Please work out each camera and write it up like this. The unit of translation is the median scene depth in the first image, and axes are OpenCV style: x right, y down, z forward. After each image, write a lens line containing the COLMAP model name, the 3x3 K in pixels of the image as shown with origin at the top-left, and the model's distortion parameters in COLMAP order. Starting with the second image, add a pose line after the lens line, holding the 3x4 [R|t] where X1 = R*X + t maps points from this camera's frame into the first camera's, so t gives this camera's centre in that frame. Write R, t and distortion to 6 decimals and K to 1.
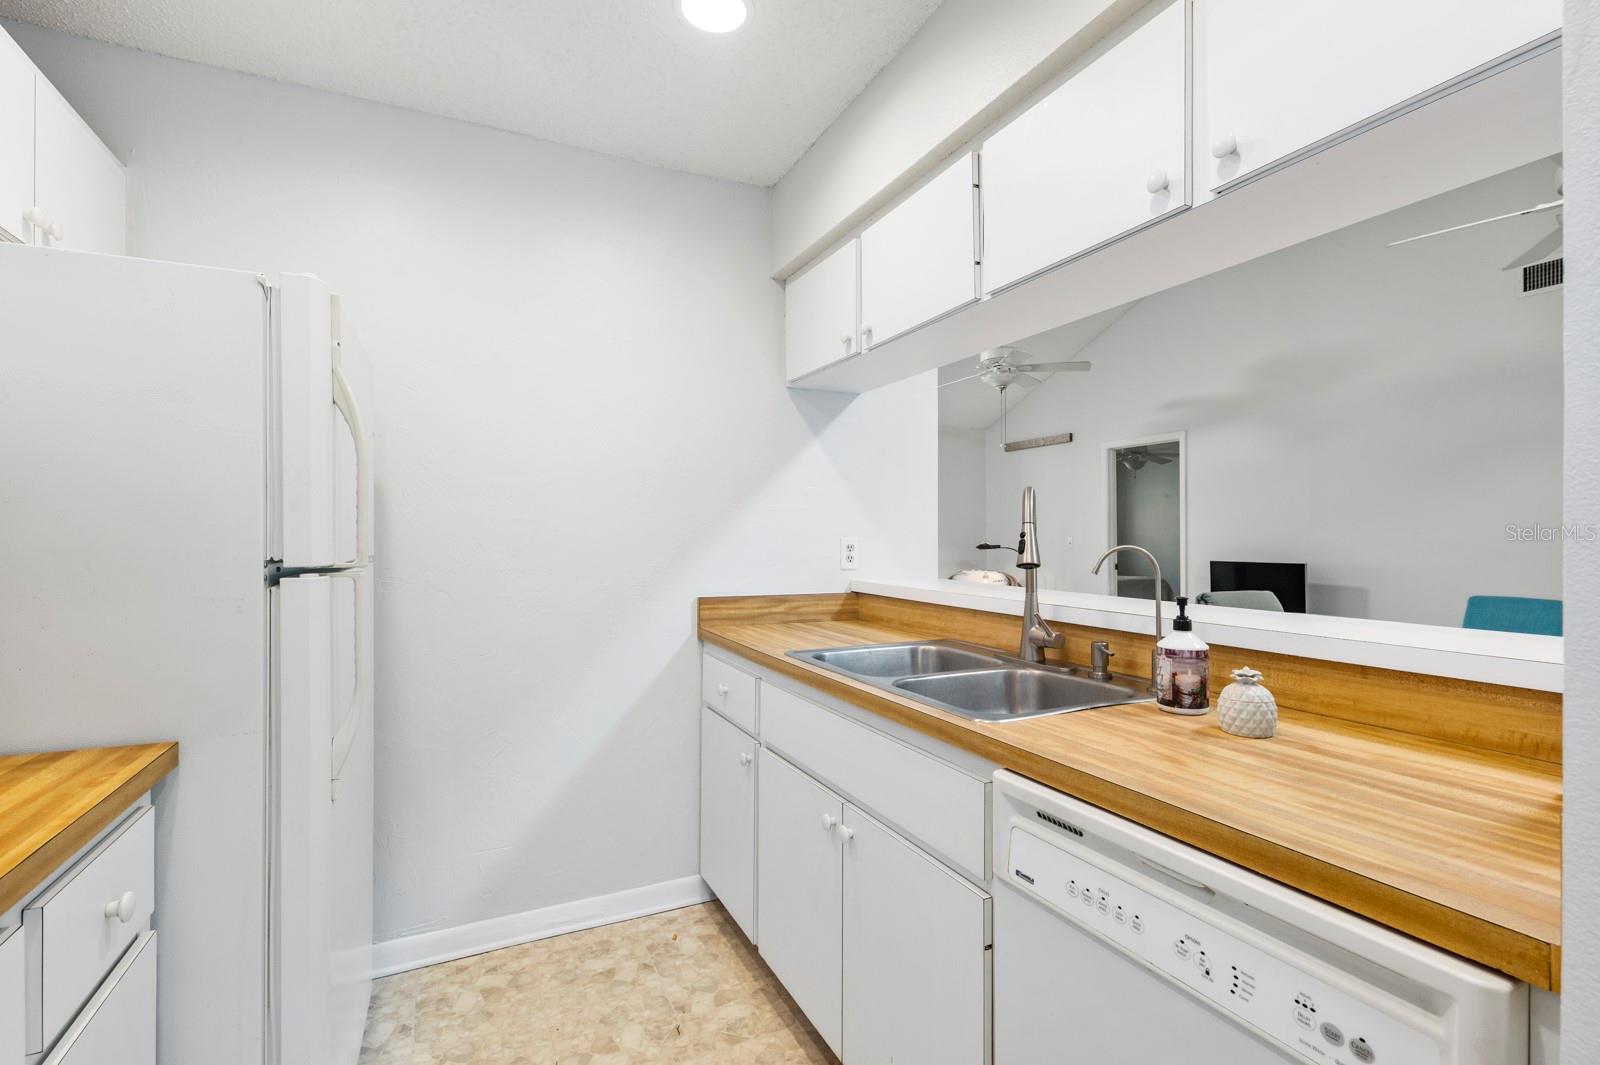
lens RADIAL K [[750.0, 0, 826.4], [0, 750.0, 535.4], [0, 0, 1]] dist [0.012991, -0.003020]
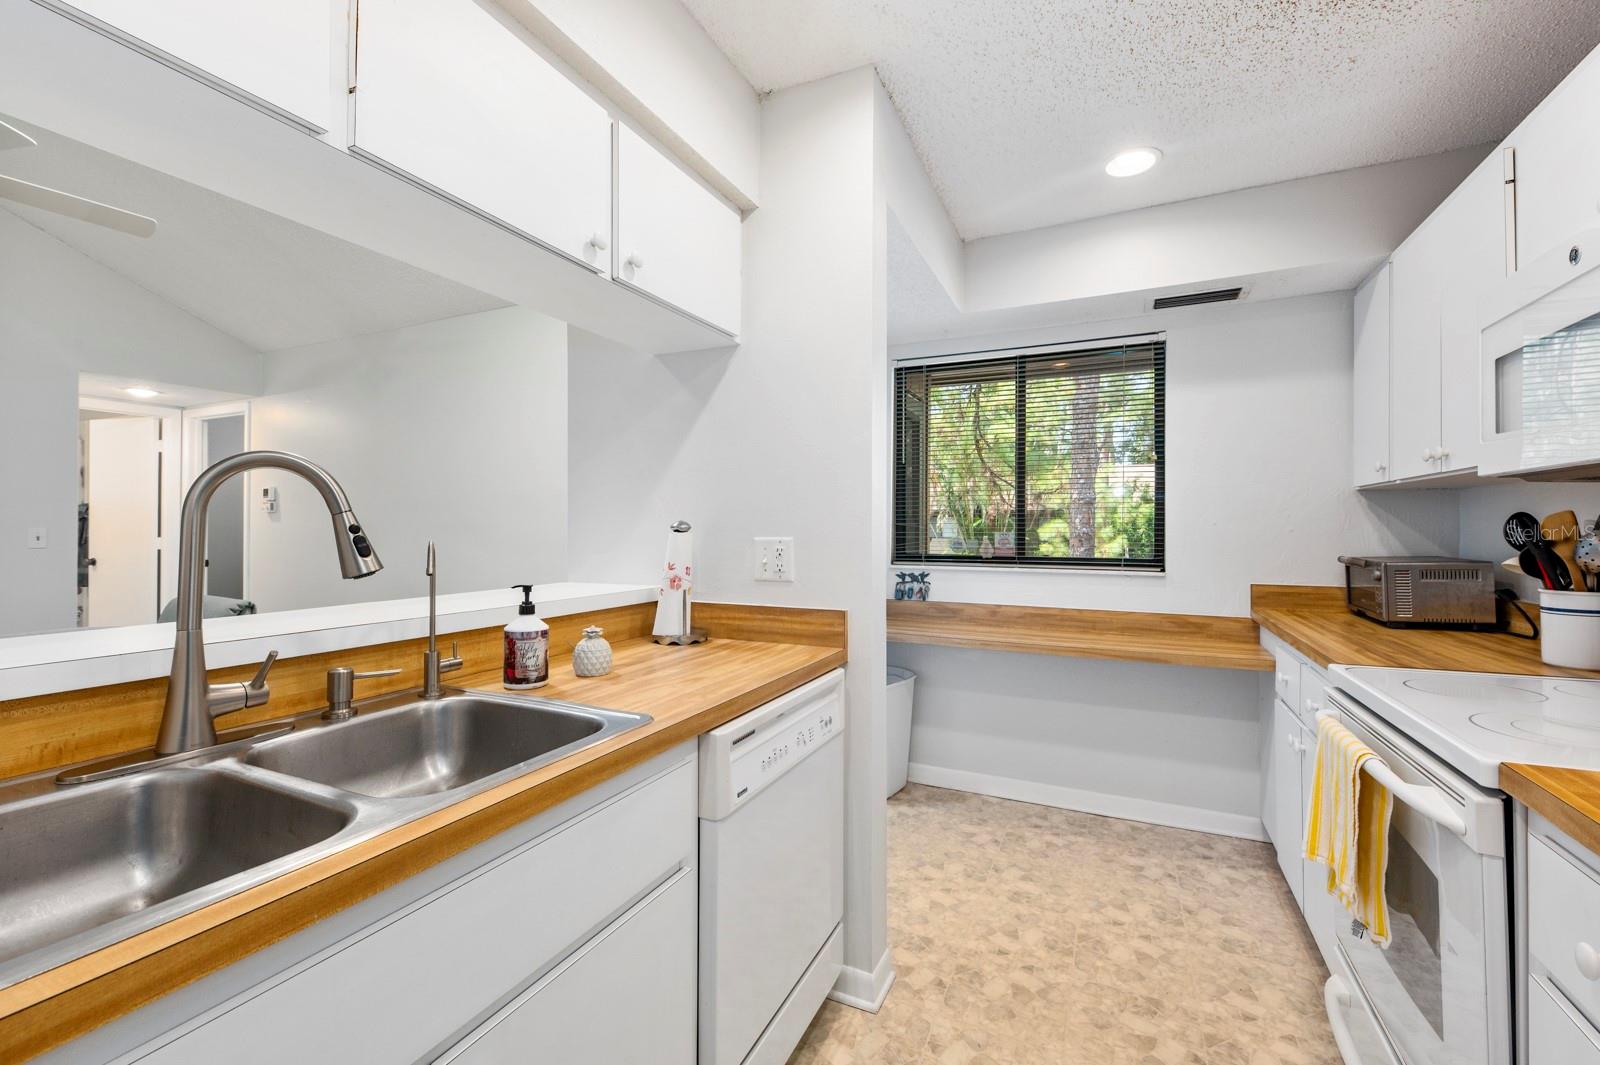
lens RADIAL K [[681.7, 0, 797.5], [0, 681.7, 535.2], [0, 0, 1]] dist [0.008650, -0.002523]
pose [[-0.607884, -0.009207, 0.793972, -0.374962], [-0.001862, 0.999947, 0.010170, -0.001682], [-0.794024, 0.004704, -0.607869, 0.843549]]
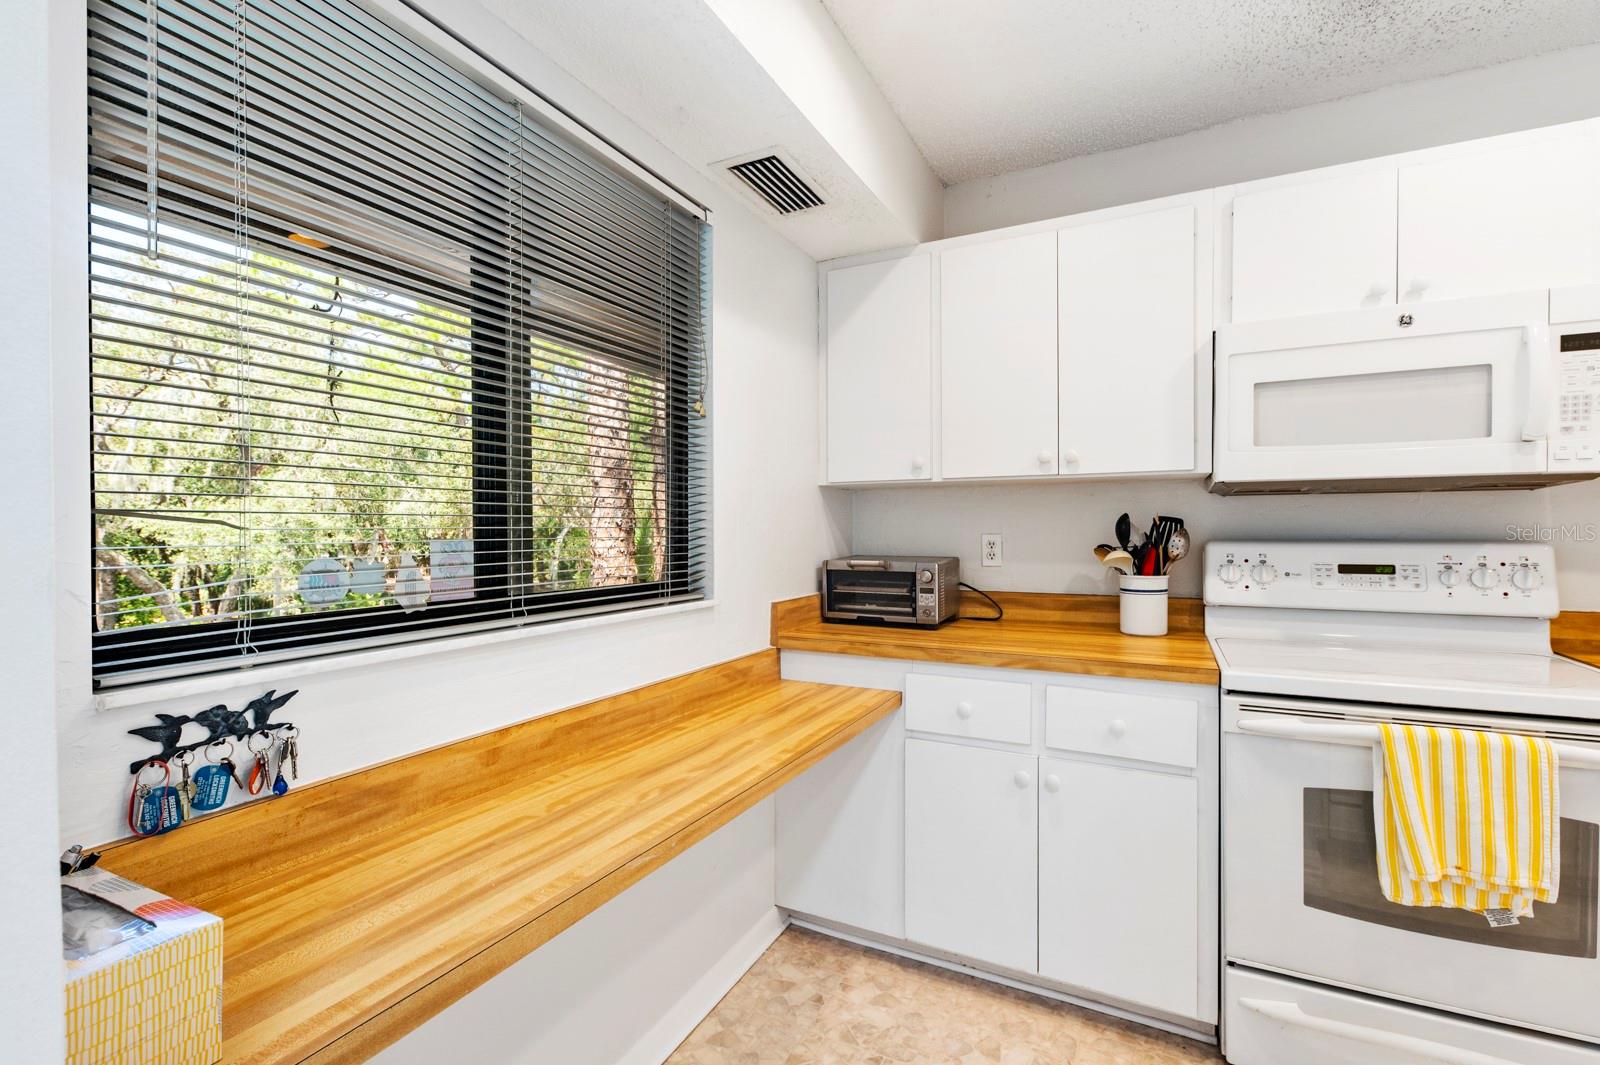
lens RADIAL K [[711.9, 0, 801.6], [0, 711.9, 533.1], [0, 0, 1]] dist [0.013351, -0.003901]
pose [[-0.803504, 0.008241, -0.595242, 0.683307], [0.005778, 0.999965, 0.006044, -0.003464], [0.595271, 0.001417, -0.803524, 0.230420]]
